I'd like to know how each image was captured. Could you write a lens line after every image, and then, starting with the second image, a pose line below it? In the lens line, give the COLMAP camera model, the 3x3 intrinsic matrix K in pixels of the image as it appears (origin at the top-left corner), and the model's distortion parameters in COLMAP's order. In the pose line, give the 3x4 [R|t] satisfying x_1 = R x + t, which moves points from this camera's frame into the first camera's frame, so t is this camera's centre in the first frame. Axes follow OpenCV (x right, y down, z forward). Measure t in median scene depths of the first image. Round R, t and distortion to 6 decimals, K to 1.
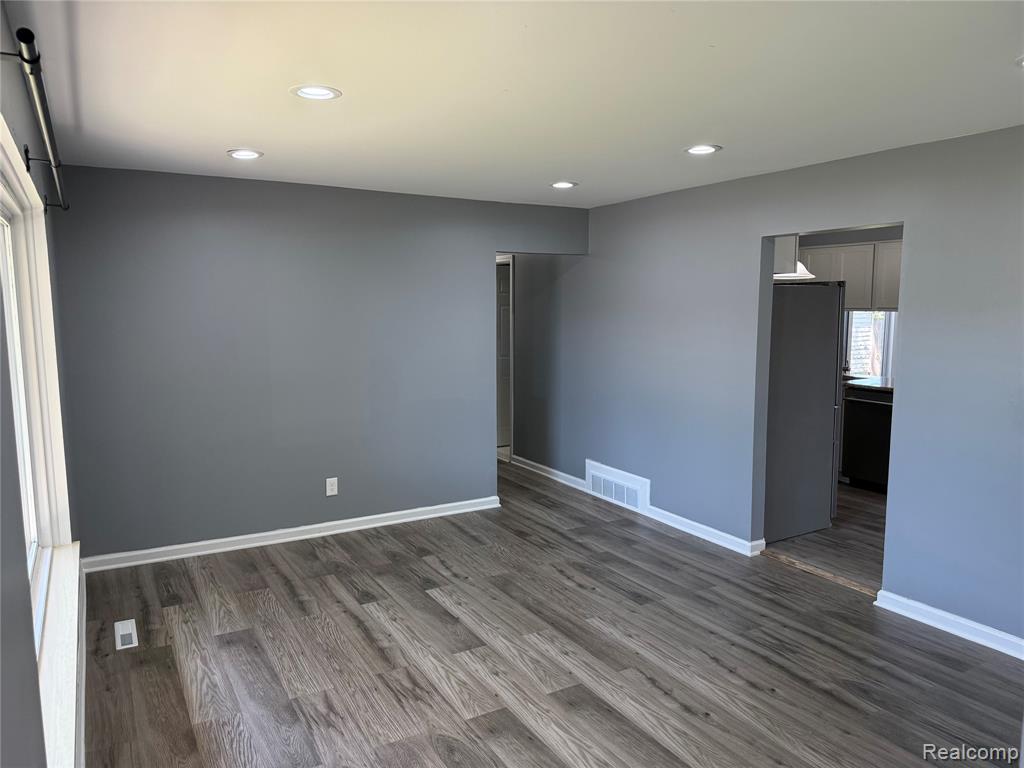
lens RADIAL K [[722.2, 0, 508.0], [0, 722.2, 381.5], [0, 0, 1]] dist [0.106619, -0.142929]
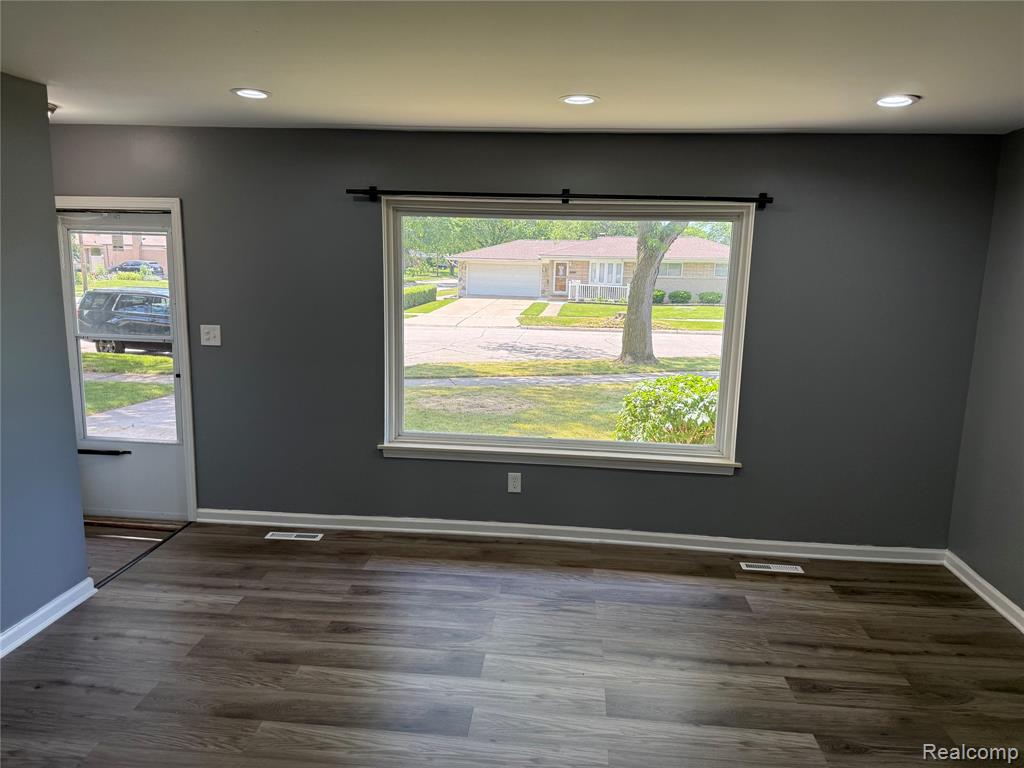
lens RADIAL K [[722.2, 0, 508.0], [0, 722.2, 381.5], [0, 0, 1]] dist [0.106619, -0.142929]
pose [[-0.575473, 0.124095, -0.808351, 0.632972], [-0.112723, 0.966951, 0.228691, -0.161264], [0.810015, 0.222726, -0.542465, 1.266579]]
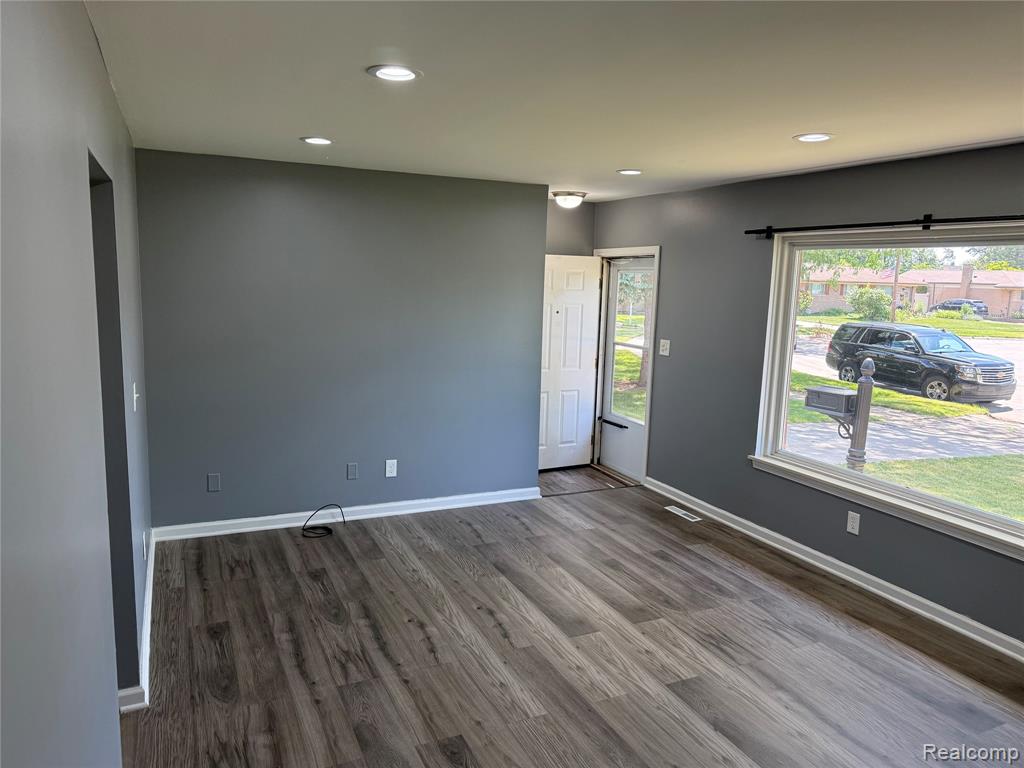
lens RADIAL K [[722.2, 0, 508.0], [0, 722.2, 381.5], [0, 0, 1]] dist [0.106619, -0.142929]
pose [[-0.995399, -0.039030, 0.087506, 0.100113], [-0.015748, 0.967495, 0.252400, -0.229466], [-0.094513, 0.249860, -0.963658, 1.803025]]
